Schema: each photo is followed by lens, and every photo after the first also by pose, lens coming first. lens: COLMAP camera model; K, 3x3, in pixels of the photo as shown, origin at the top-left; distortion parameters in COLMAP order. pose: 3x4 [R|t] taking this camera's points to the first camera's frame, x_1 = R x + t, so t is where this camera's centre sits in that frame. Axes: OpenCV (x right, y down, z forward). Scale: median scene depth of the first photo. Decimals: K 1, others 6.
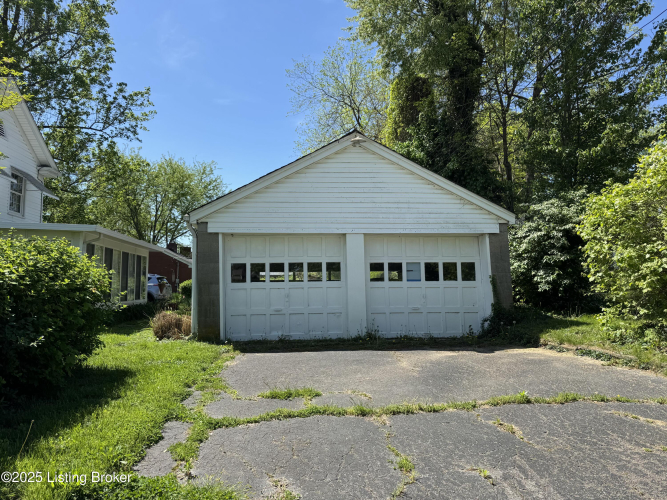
lens RADIAL K [[468.5, 0, 333.1], [0, 468.5, 248.4], [0, 0, 1]] dist [-0.012085, -0.008114]
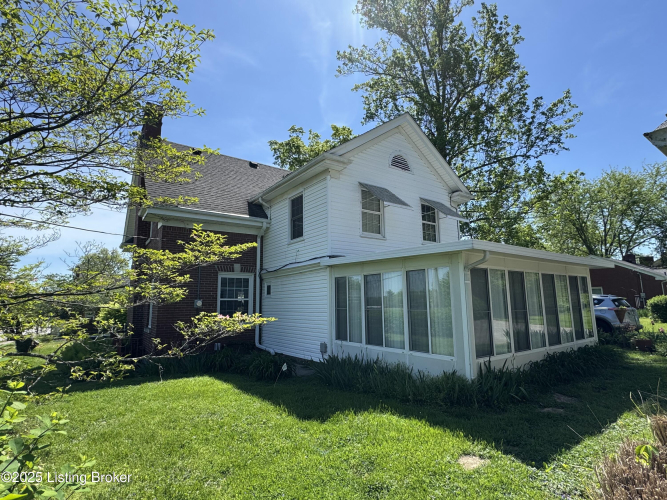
lens RADIAL K [[353.7, 0, 332.6], [0, 353.7, 249.9], [0, 0, 1]] dist [-0.002880, -0.000940]
pose [[0.508887, -0.131176, -0.850780, -0.073686], [0.087780, 0.991077, -0.100303, -0.001835], [0.856346, -0.023639, 0.515861, 0.217472]]
